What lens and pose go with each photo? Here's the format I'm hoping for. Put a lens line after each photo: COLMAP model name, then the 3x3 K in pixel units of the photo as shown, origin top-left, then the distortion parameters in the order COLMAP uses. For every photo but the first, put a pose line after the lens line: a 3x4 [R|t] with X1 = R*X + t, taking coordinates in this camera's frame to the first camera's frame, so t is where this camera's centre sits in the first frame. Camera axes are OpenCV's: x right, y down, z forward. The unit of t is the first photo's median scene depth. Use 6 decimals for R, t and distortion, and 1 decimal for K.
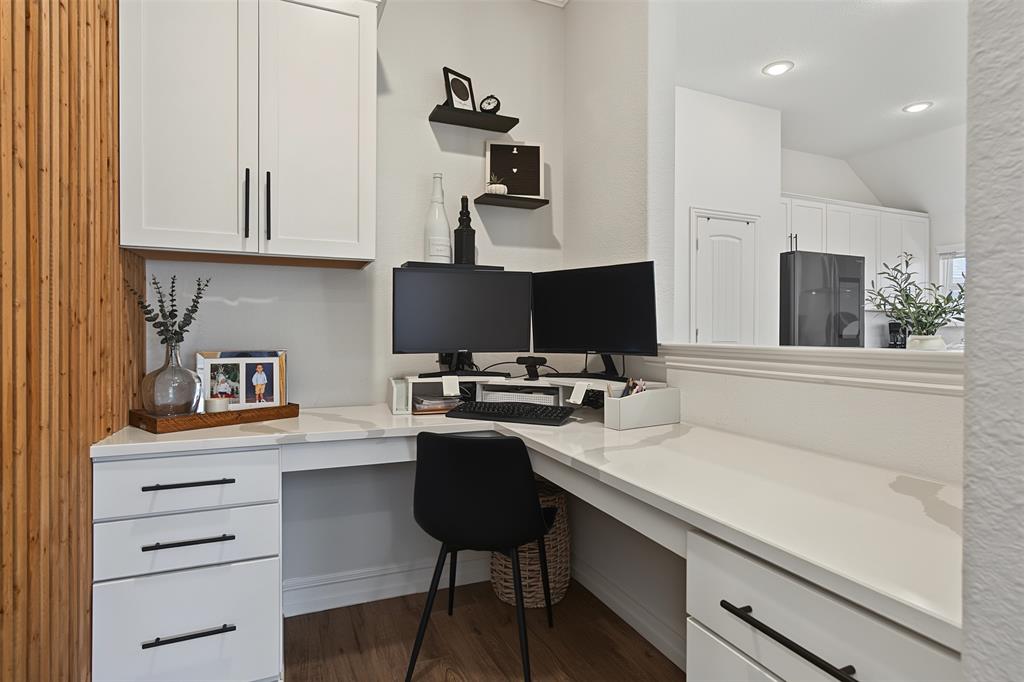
lens RADIAL K [[543.1, 0, 513.1], [0, 543.1, 341.0], [0, 0, 1]] dist [-0.001232, 0.006171]
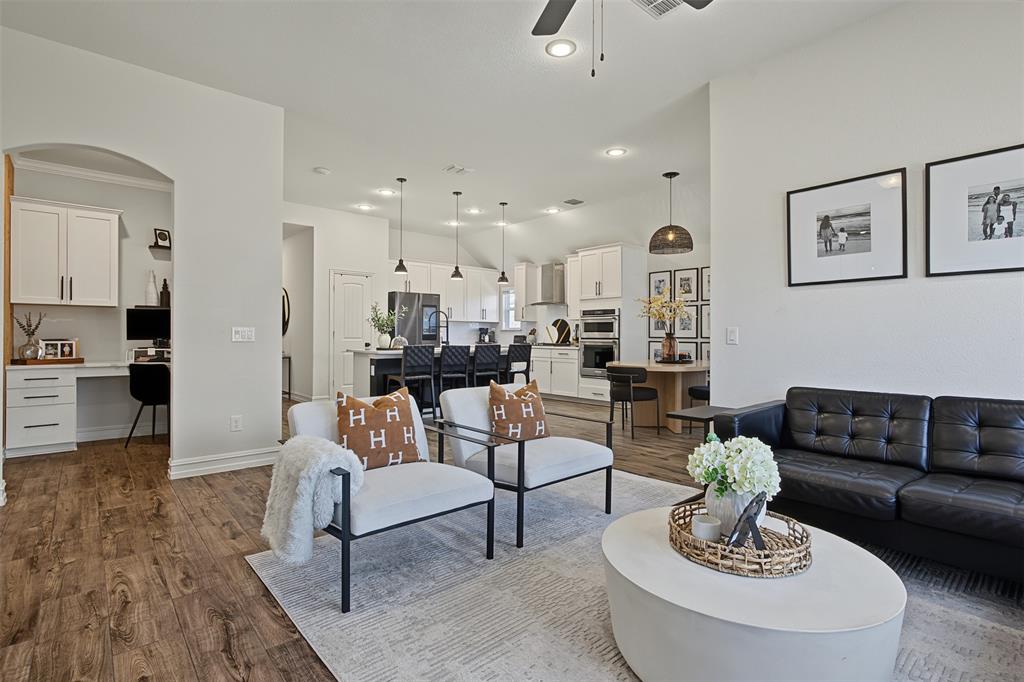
lens RADIAL K [[490.8, 0, 514.6], [0, 490.8, 337.7], [0, 0, 1]] dist [-0.012936, 0.004109]
pose [[0.945572, -0.002362, 0.325404, 0.910340], [0.004406, 0.999975, -0.005545, 0.037897], [-0.325383, 0.006677, 0.945559, -2.149920]]
